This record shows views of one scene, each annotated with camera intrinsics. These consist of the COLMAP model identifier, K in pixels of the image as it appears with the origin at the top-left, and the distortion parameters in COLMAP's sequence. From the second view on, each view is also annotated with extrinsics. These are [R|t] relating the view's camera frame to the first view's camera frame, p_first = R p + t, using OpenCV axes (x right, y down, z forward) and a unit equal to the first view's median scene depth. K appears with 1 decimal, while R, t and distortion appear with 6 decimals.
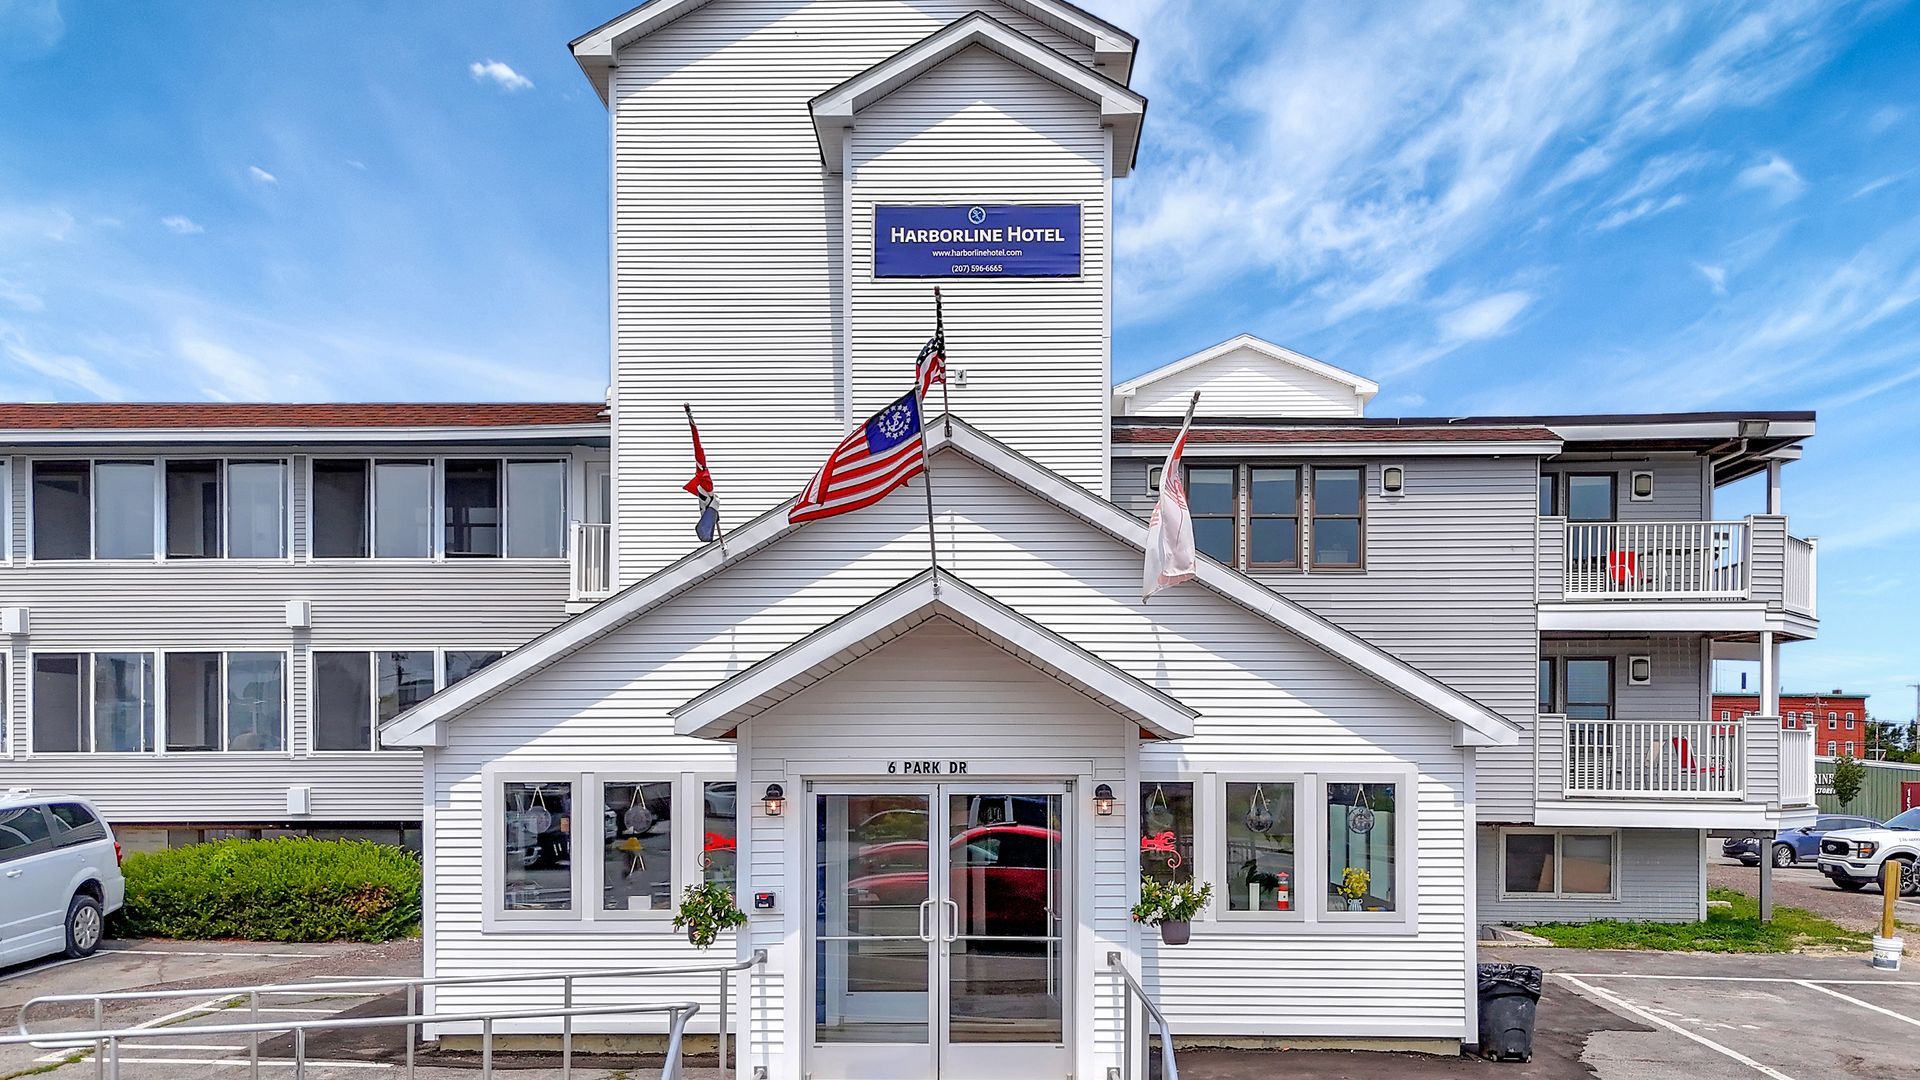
lens RADIAL K [[1478.9, 0, 965.7], [0, 1478.9, 779.8], [0, 0, 1]] dist [0.057165, -0.005479]
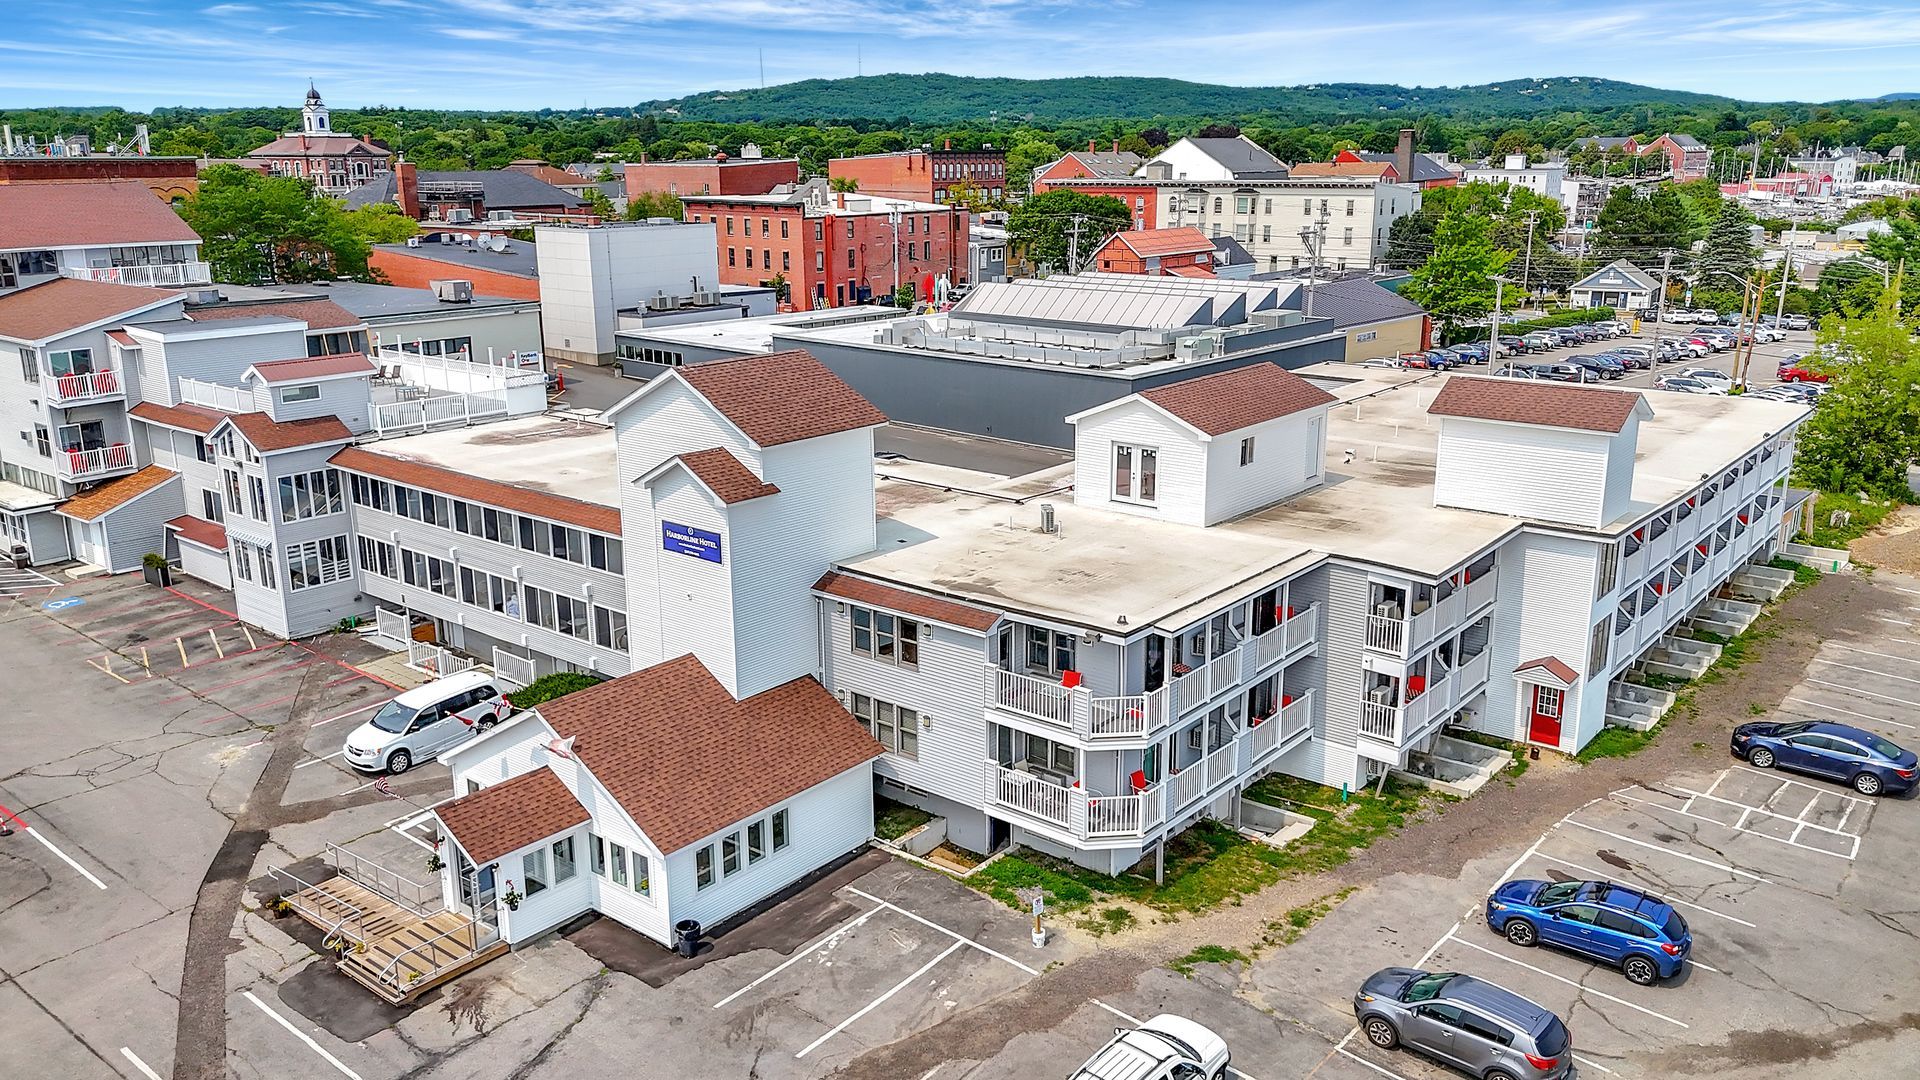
lens RADIAL K [[1466.4, 0, 960.0], [0, 1466.4, 540.0], [0, 0, 1]] dist [0.057374, -0.036509]
pose [[0.784035, 0.153324, -0.601482, 1.713009], [0.001864, 0.968427, 0.249292, -0.934641], [0.620713, -0.196575, 0.758995, -0.476917]]
